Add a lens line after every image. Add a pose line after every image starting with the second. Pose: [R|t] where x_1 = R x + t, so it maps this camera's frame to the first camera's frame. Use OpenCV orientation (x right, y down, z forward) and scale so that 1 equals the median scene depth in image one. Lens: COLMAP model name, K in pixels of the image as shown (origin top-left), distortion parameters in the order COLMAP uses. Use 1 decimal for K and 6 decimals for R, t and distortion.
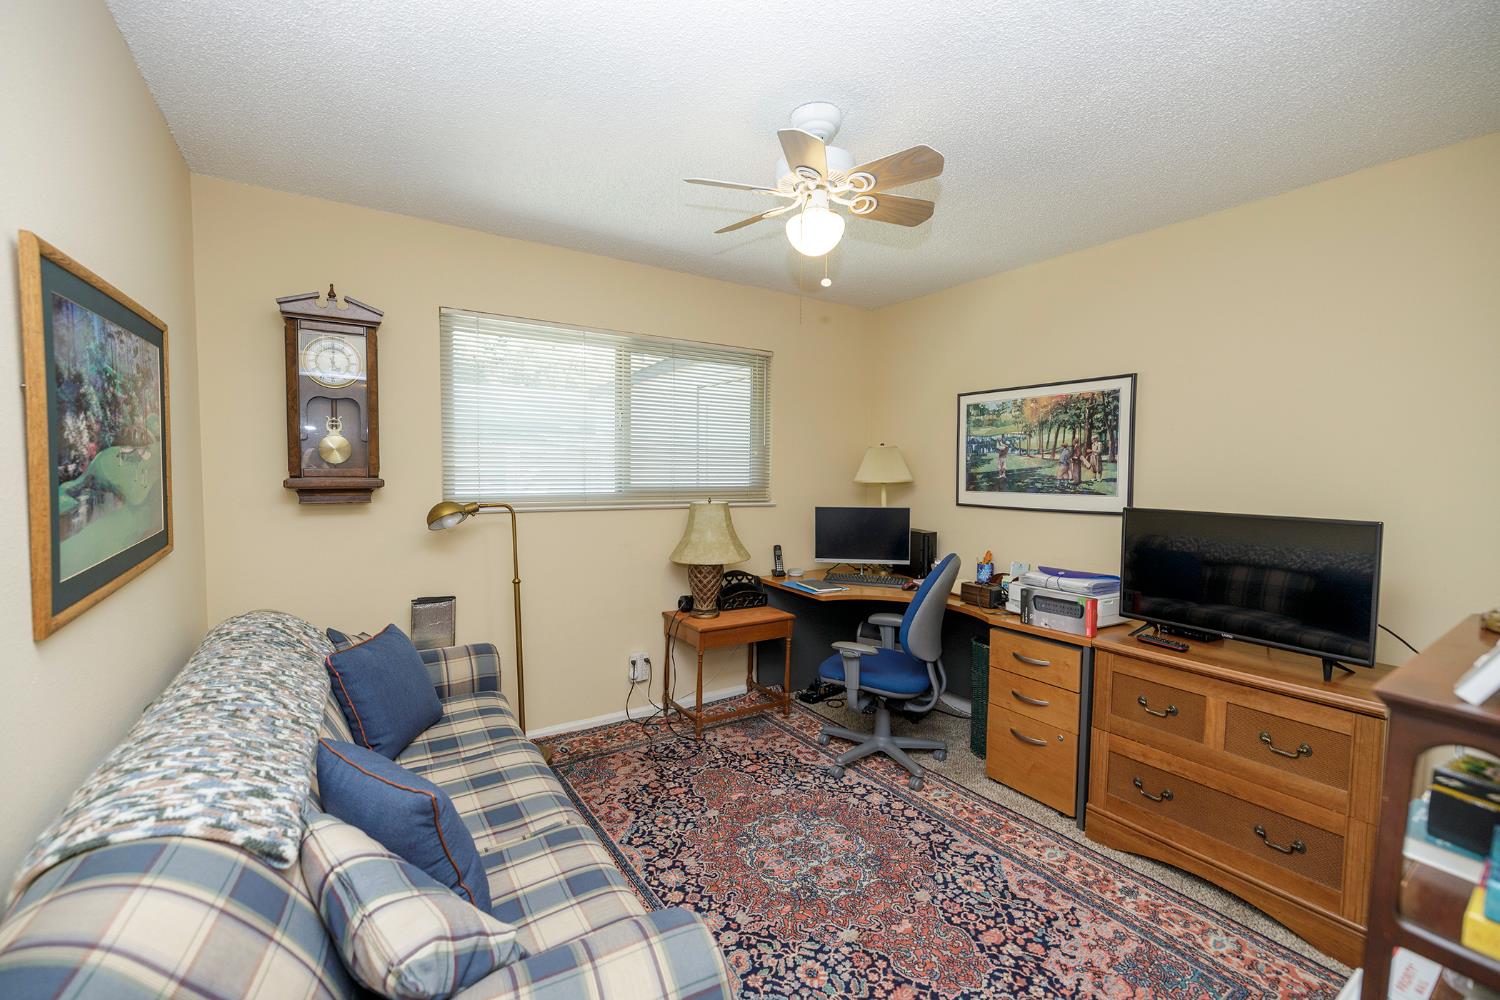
lens RADIAL K [[625.9, 0, 737.8], [0, 625.9, 497.3], [0, 0, 1]] dist [0.001040, -0.000894]
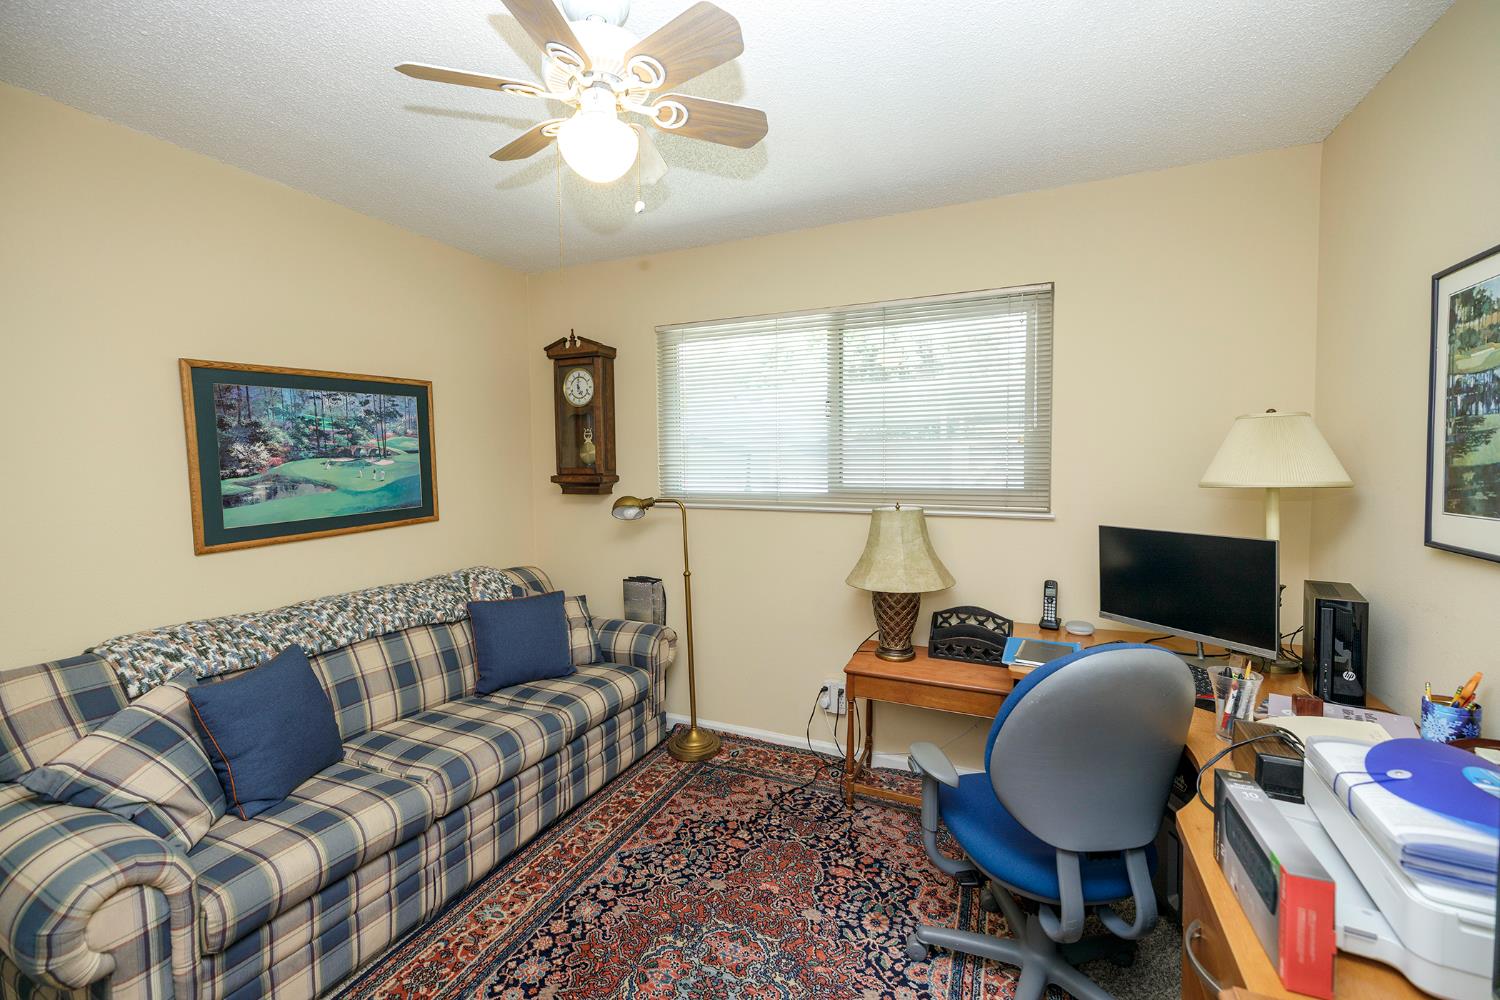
lens RADIAL K [[625.9, 0, 747.7], [0, 625.9, 492.4], [0, 0, 1]] dist [0.001040, -0.000894]
pose [[0.541690, 0.027466, -0.840129, 0.506128], [-0.027268, 0.999514, 0.015095, -0.018380], [0.840136, 0.014732, 0.542176, 0.446645]]
